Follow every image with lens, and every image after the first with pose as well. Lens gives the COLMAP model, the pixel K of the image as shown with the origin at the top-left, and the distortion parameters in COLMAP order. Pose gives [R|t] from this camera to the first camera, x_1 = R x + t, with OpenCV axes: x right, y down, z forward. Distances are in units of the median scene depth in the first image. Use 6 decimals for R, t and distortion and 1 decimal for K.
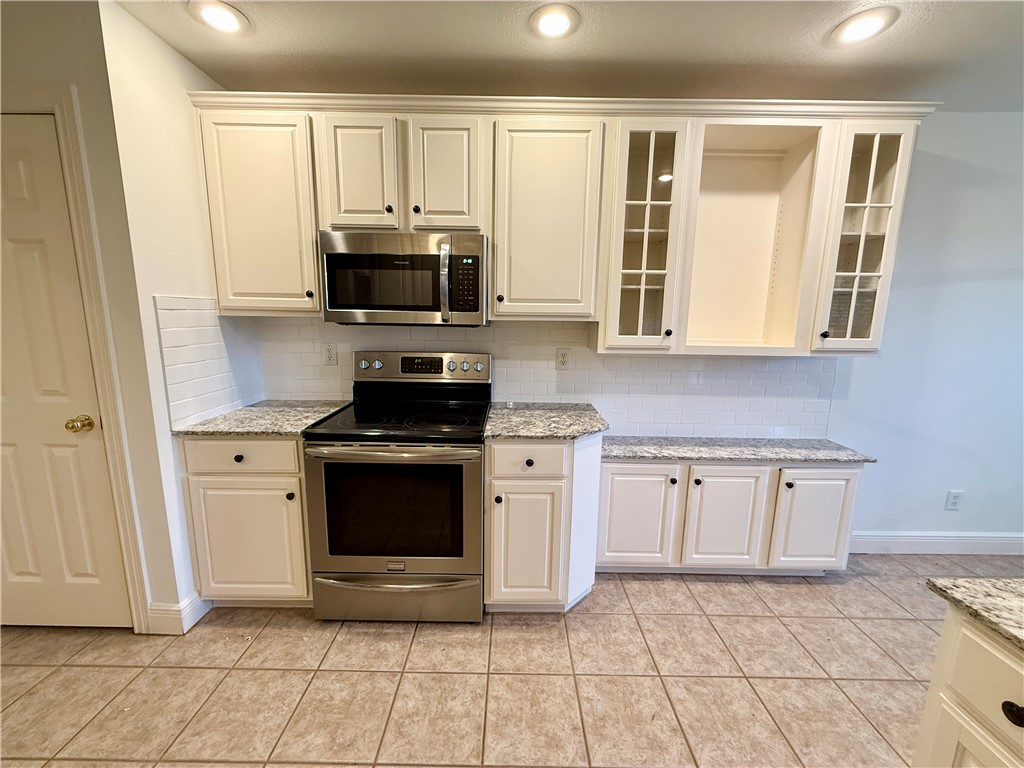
lens RADIAL K [[407.9, 0, 511.9], [0, 407.9, 383.6], [0, 0, 1]] dist [0.001051, -0.000782]
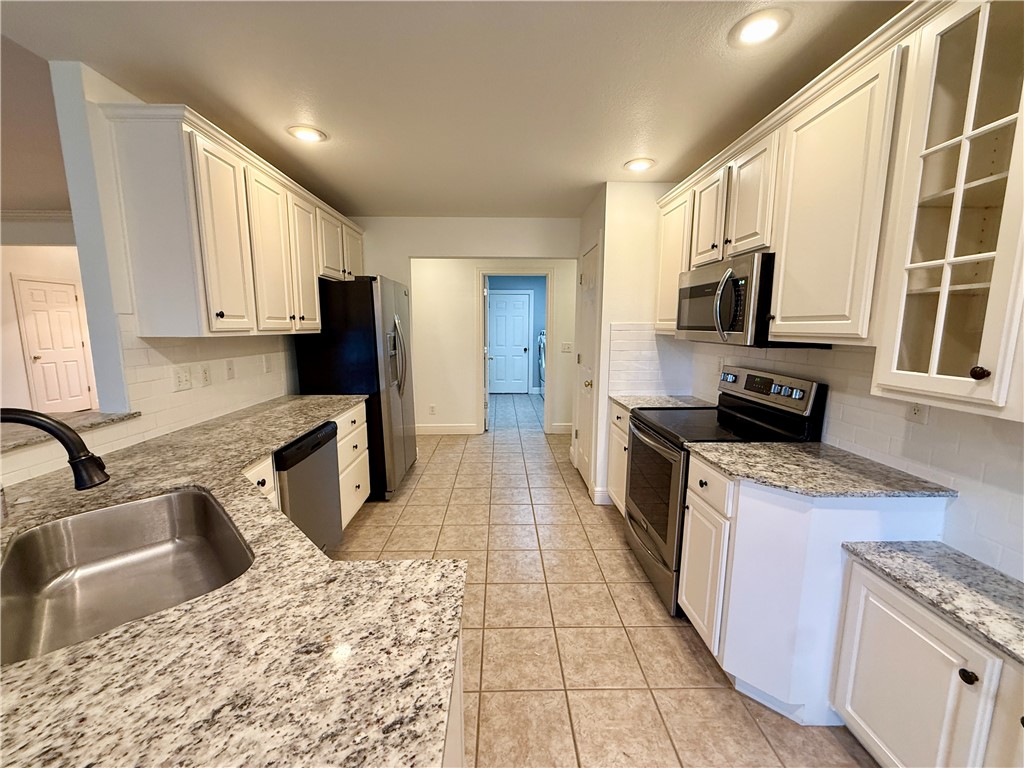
lens RADIAL K [[407.9, 0, 508.5], [0, 407.9, 383.1], [0, 0, 1]] dist [0.001051, -0.000782]
pose [[0.026497, 0.125887, -0.991691, 0.884148], [-0.170134, 0.978134, 0.119620, -0.074679], [0.985065, 0.165551, 0.047336, 0.405204]]
